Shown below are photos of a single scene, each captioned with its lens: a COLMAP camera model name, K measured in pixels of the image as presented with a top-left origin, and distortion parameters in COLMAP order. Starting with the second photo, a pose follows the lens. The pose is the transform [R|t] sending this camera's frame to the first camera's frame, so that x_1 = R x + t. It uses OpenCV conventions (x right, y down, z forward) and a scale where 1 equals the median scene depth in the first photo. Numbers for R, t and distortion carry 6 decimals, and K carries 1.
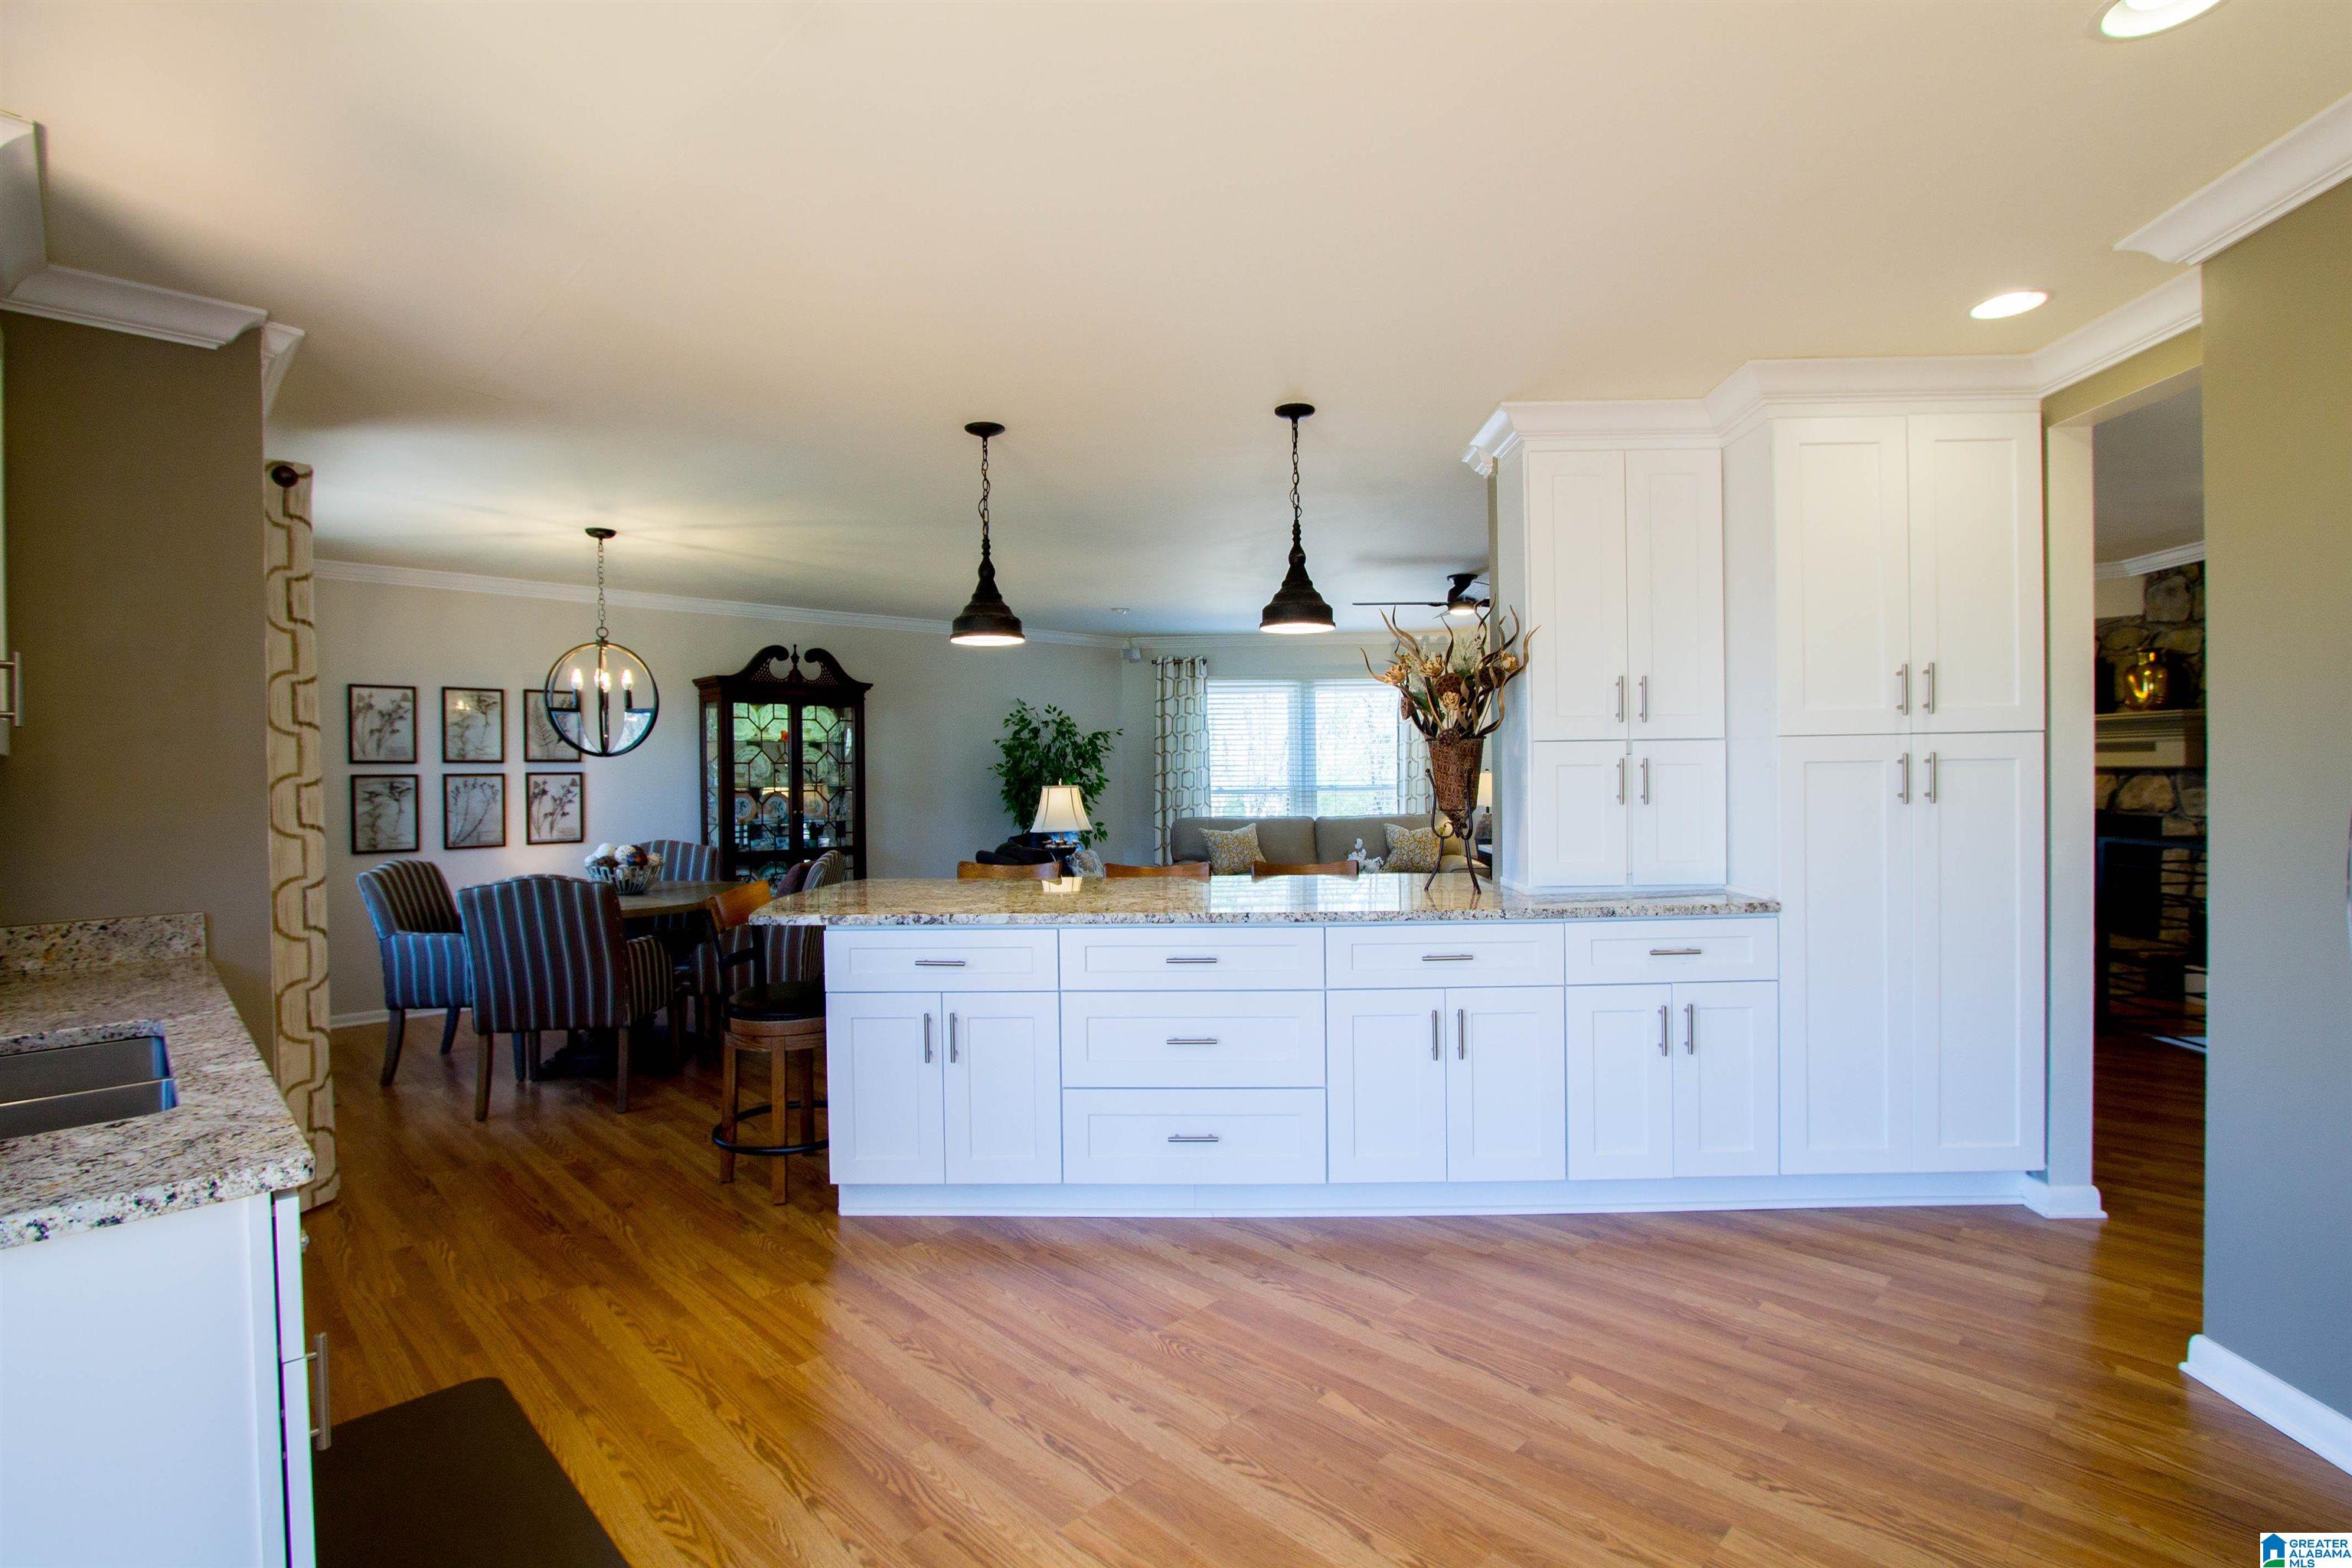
lens RADIAL K [[1100.8, 0, 1176.0], [0, 1100.8, 784.0], [0, 0, 1]] dist [-0.014265, 0.000356]
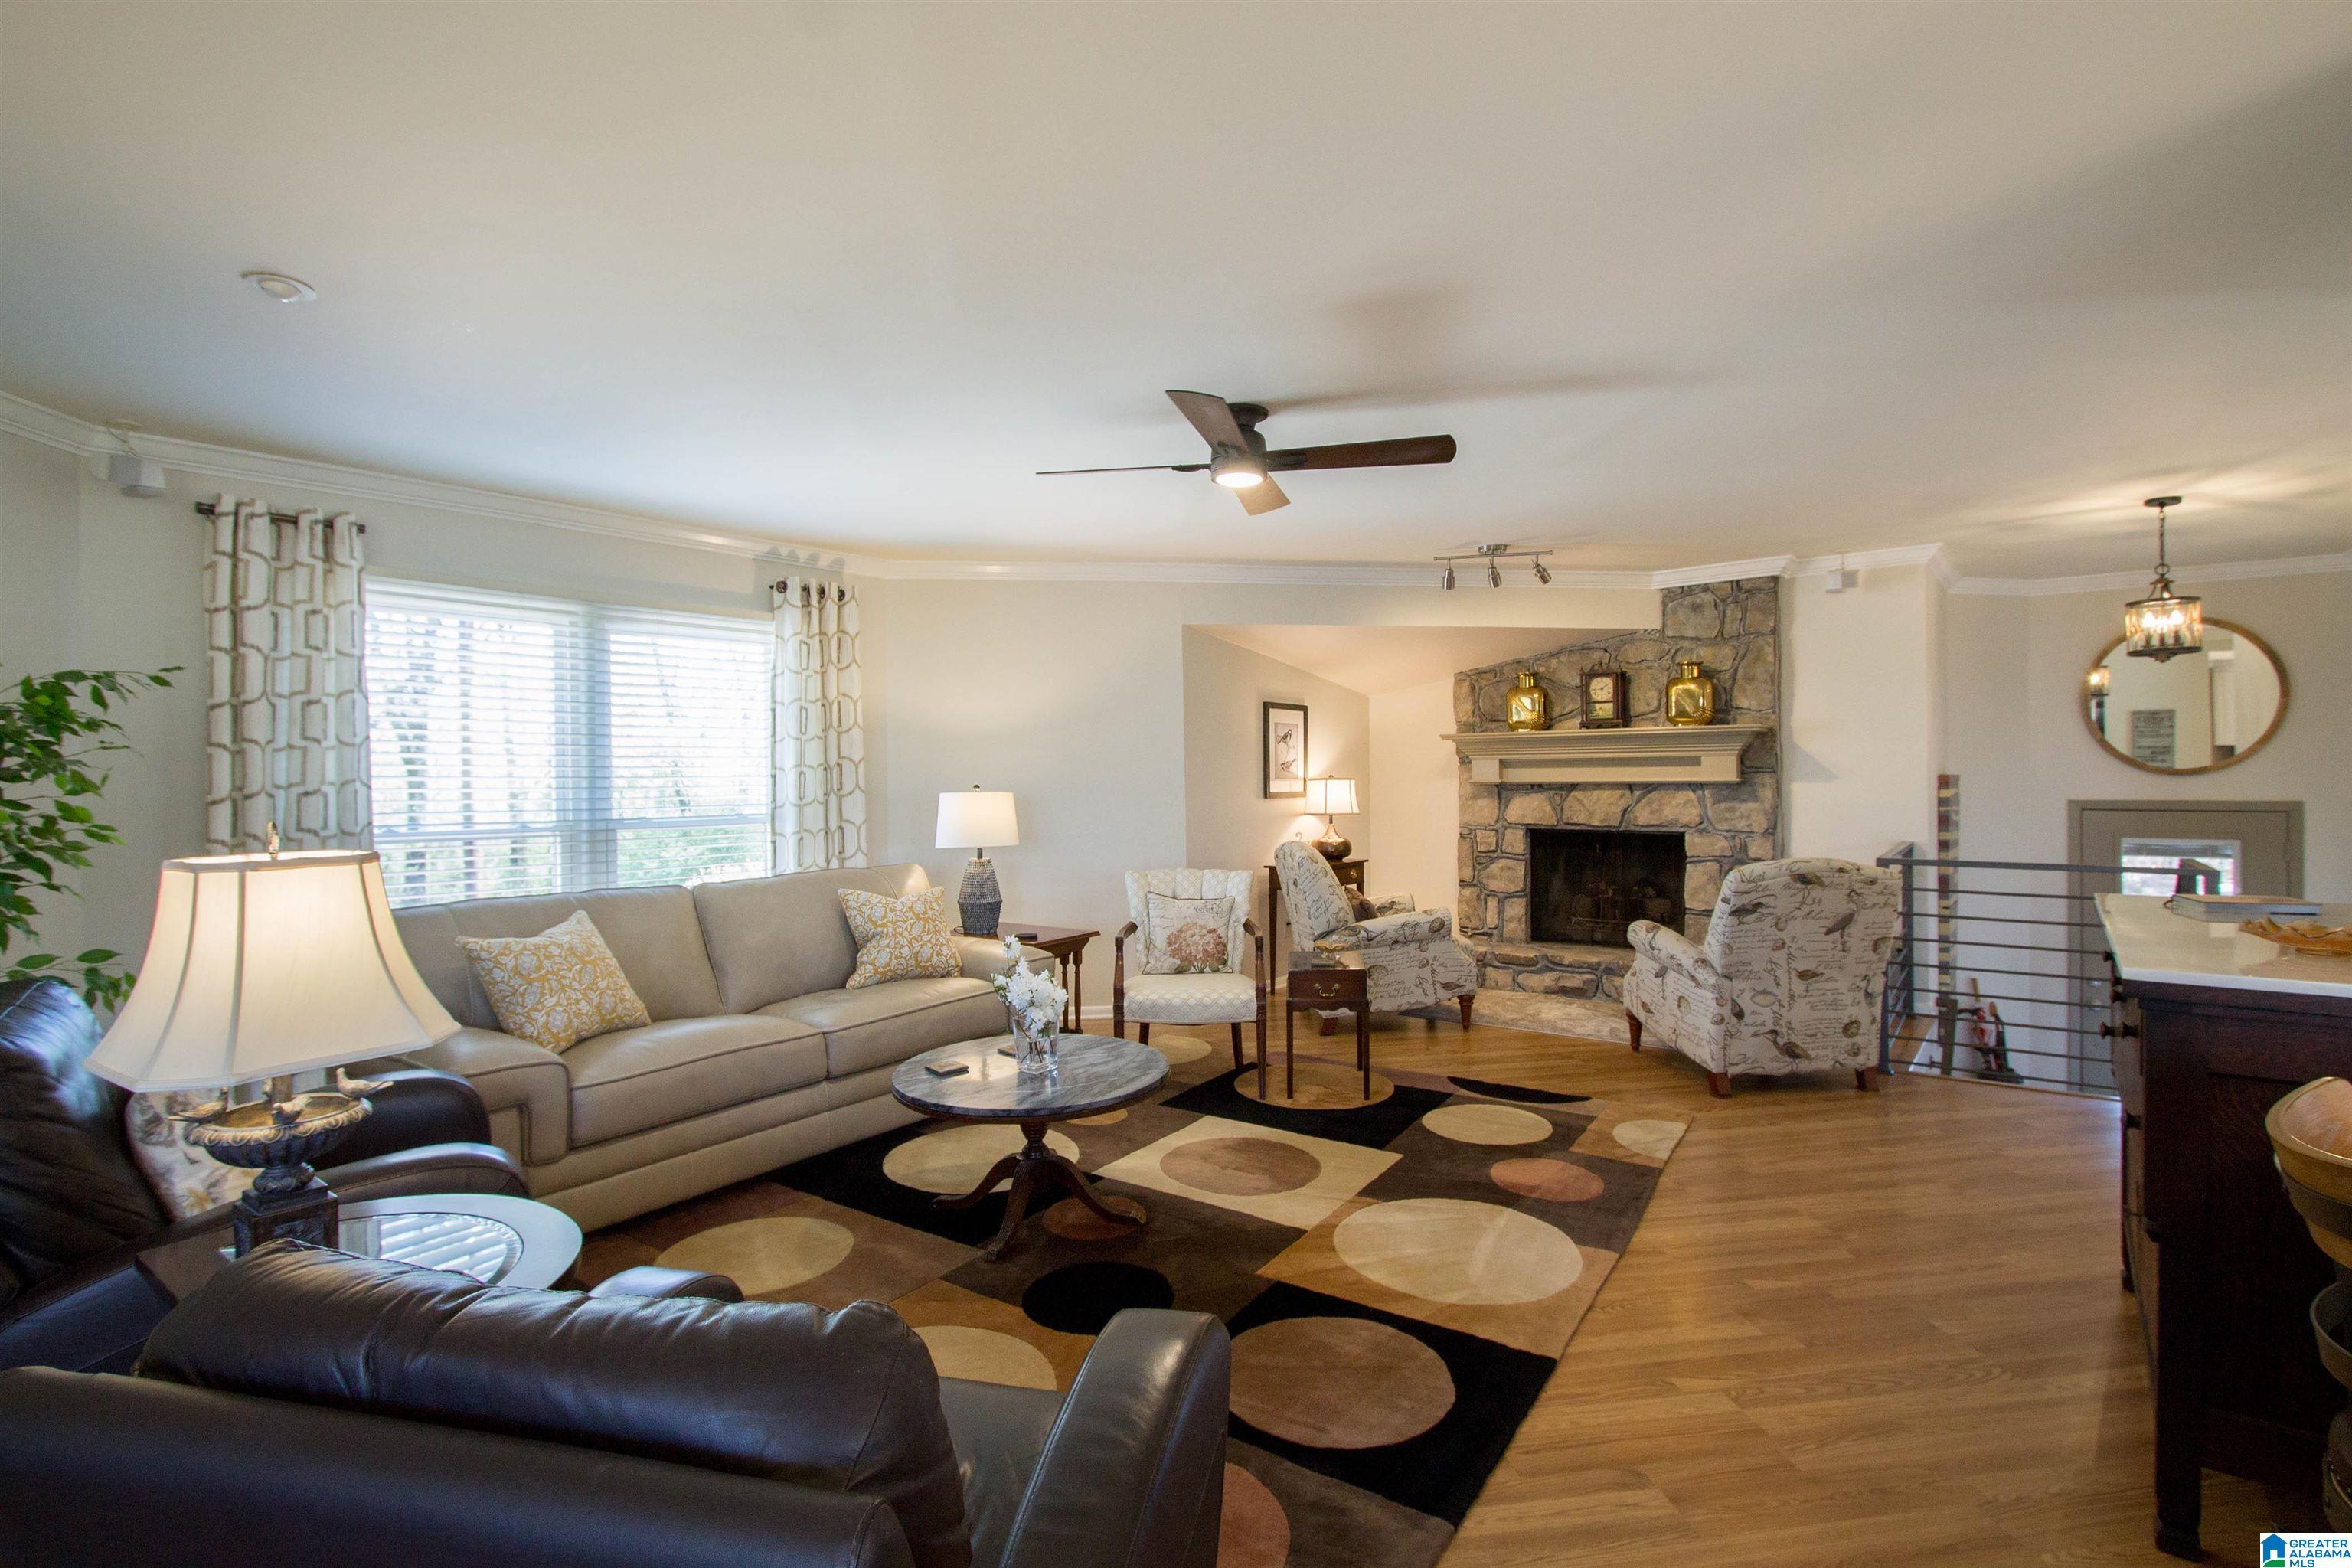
lens RADIAL K [[1100.8, 0, 1176.0], [0, 1100.8, 784.0], [0, 0, 1]] dist [-0.014265, 0.000356]
pose [[0.598540, 0.000877, 0.801092, -0.131572], [0.013162, 0.999854, -0.010929, -0.006319], [-0.800985, 0.017085, 0.598441, 0.548284]]
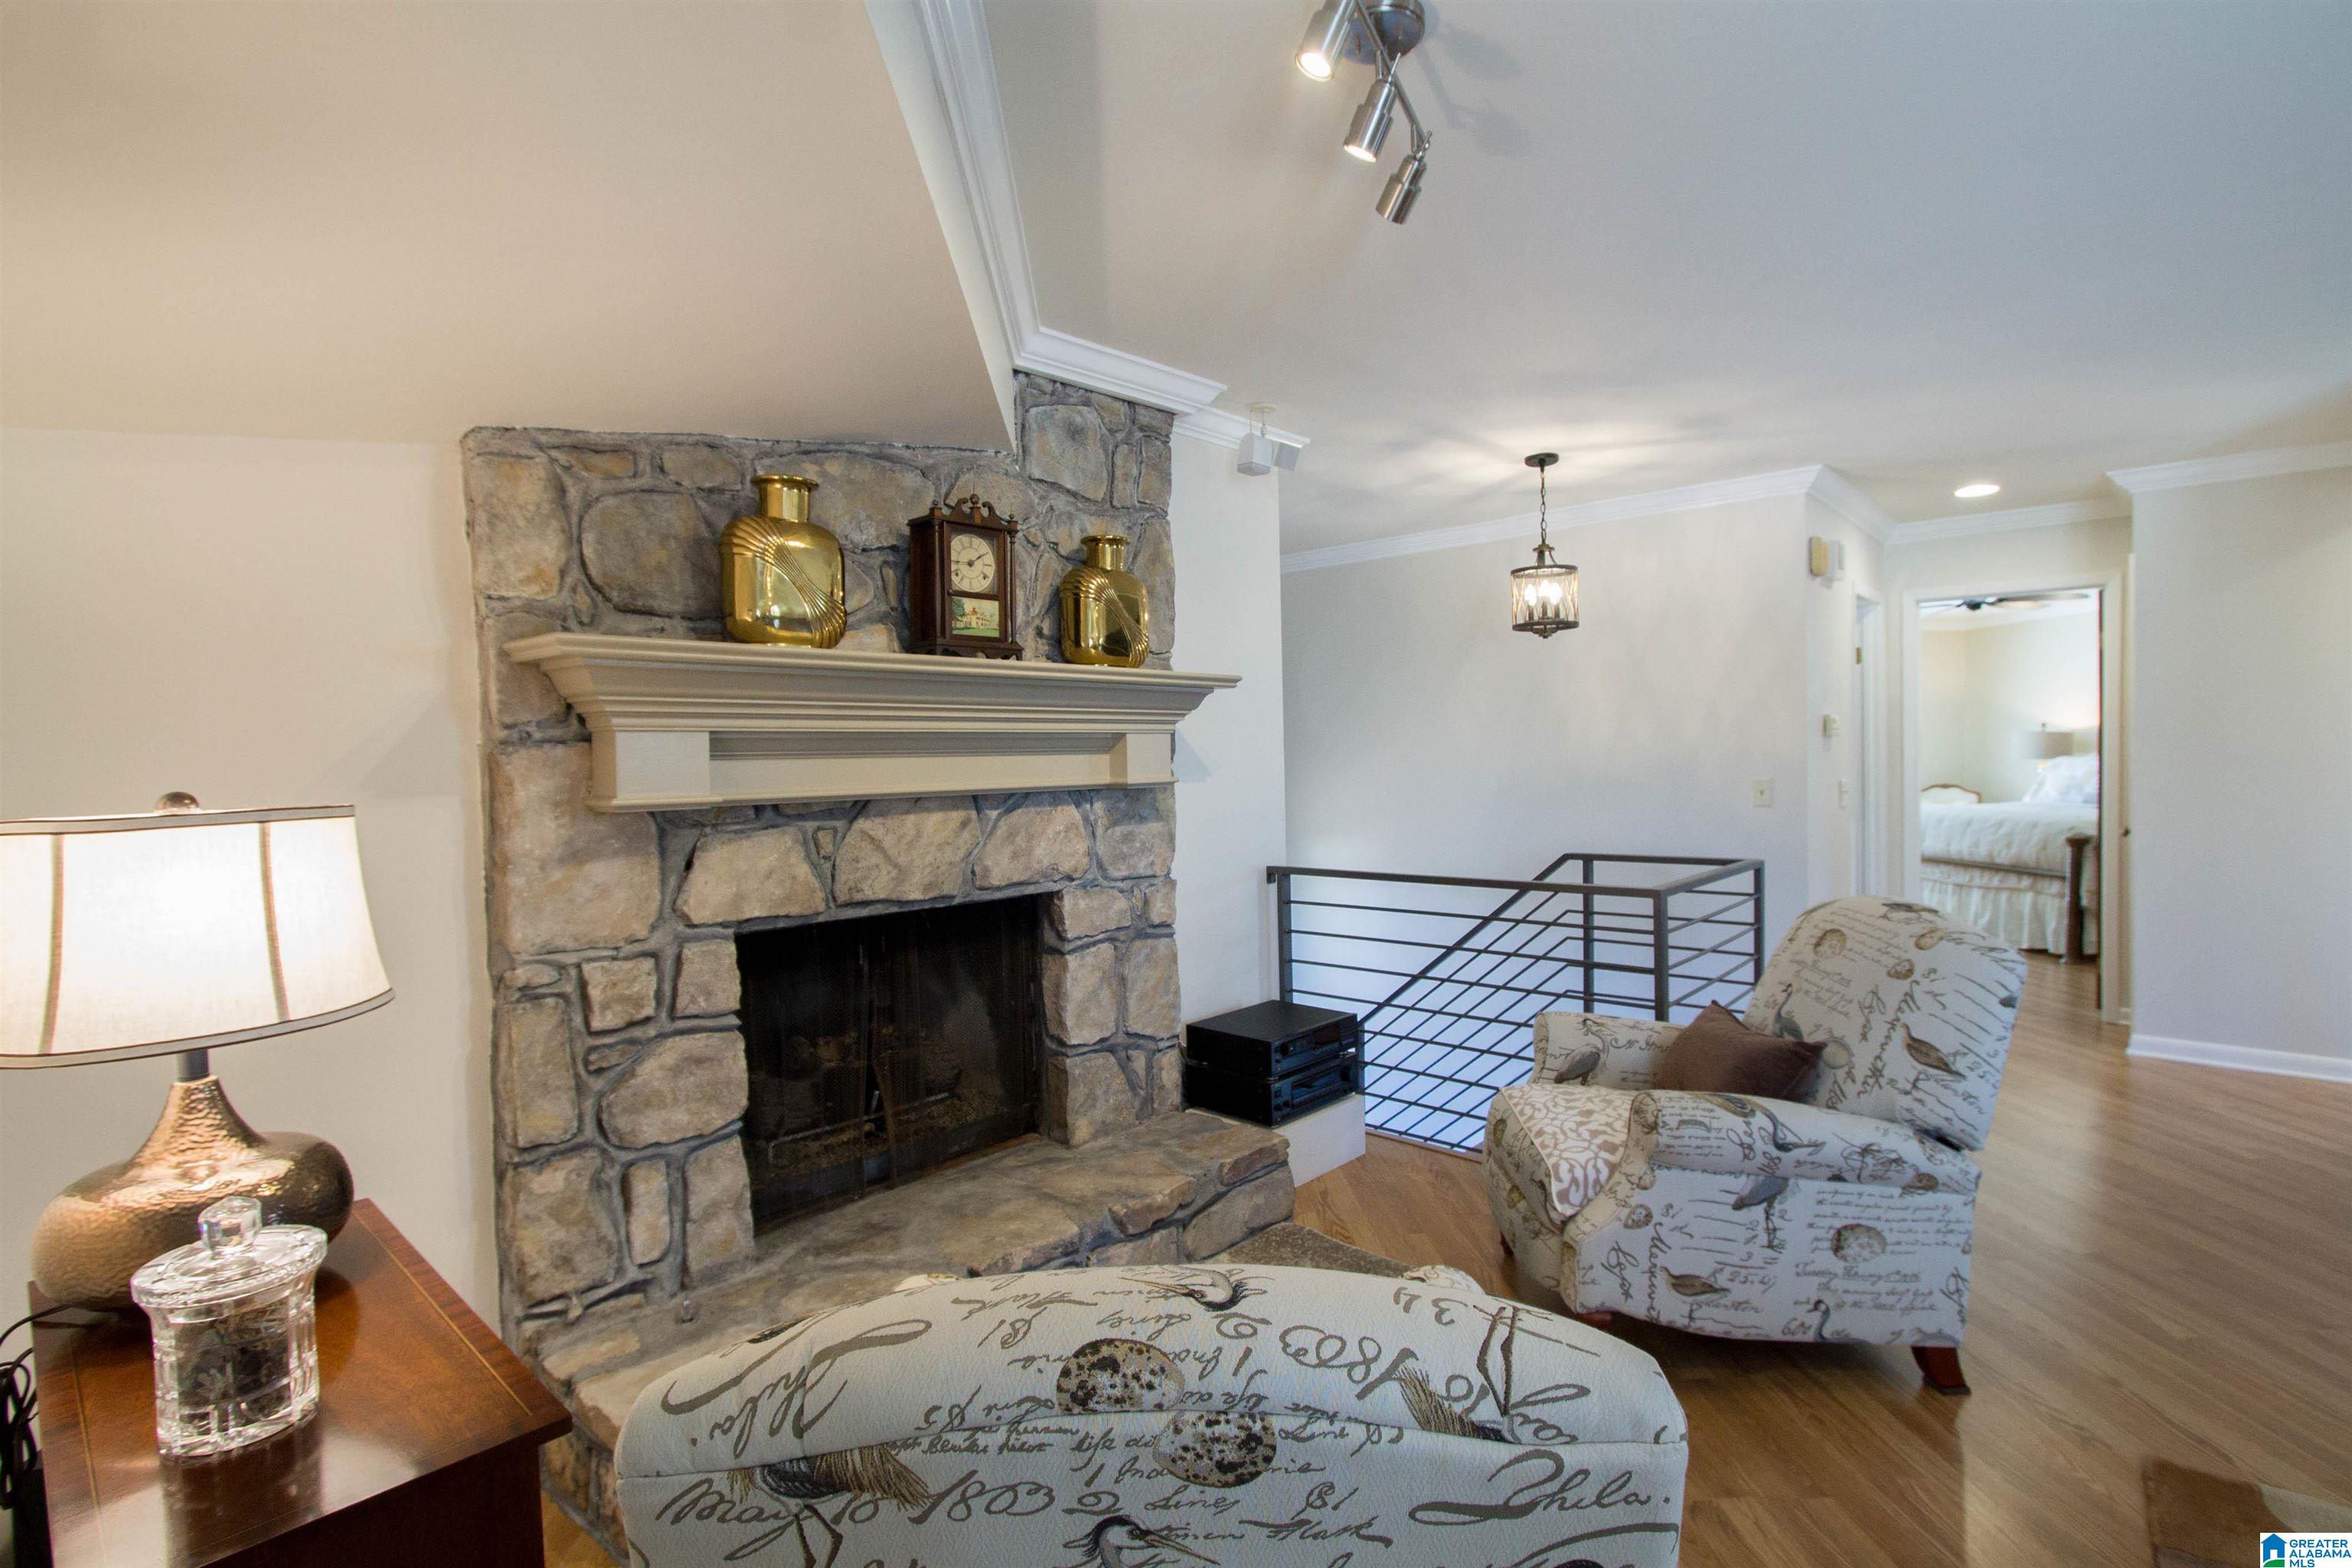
lens RADIAL K [[1100.8, 0, 1176.0], [0, 1100.8, 784.0], [0, 0, 1]] dist [-0.014265, 0.000356]
pose [[-0.754207, 0.014631, 0.656474, 0.388005], [0.040012, 0.998918, 0.023705, -0.018942], [-0.655417, 0.044145, -0.753976, 0.951375]]
